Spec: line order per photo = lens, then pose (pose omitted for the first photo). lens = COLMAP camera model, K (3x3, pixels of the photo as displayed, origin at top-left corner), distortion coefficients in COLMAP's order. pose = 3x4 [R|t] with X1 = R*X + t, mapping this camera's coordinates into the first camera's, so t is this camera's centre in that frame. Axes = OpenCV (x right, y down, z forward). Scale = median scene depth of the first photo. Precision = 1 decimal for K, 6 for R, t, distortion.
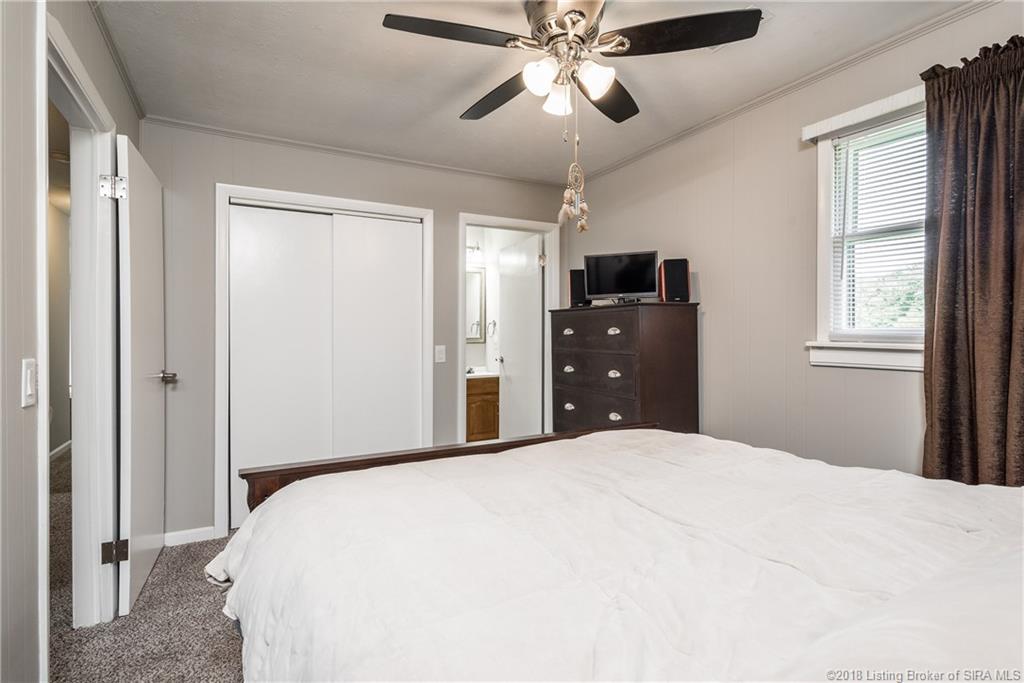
lens RADIAL K [[501.9, 0, 509.2], [0, 501.9, 334.7], [0, 0, 1]] dist [0.000561, 0.000672]
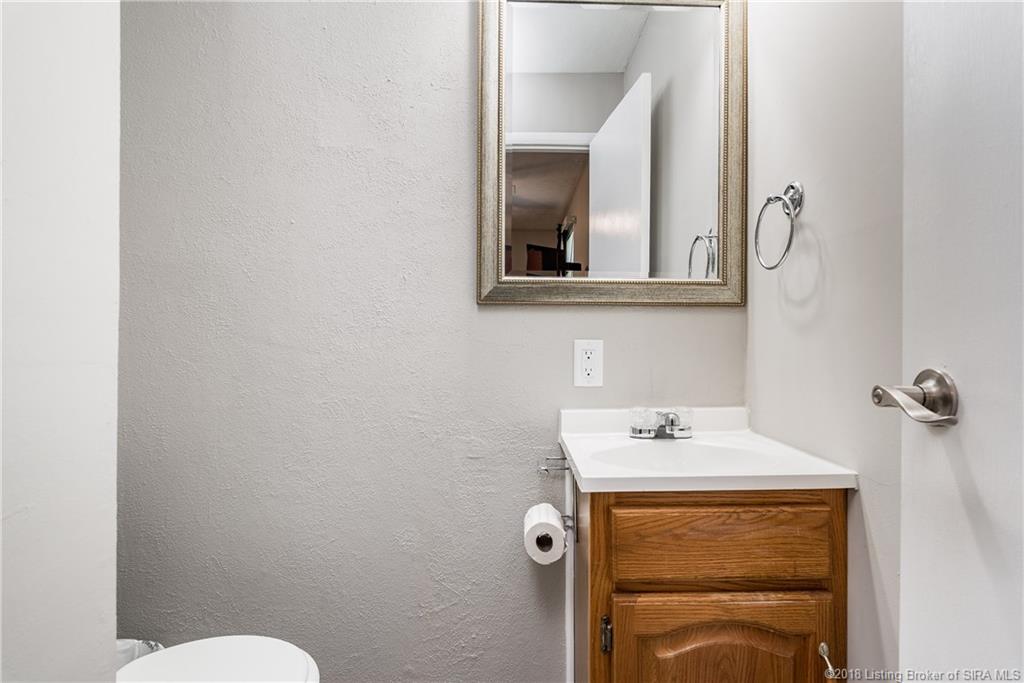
lens RADIAL K [[501.9, 0, 512.4], [0, 501.9, 341.2], [0, 0, 1]] dist [0.000561, 0.000672]
pose [[0.886405, 0.004172, -0.462891, -0.035570], [-0.007252, 0.999962, -0.004875, 0.035325], [0.462853, 0.007678, 0.886402, 0.759487]]
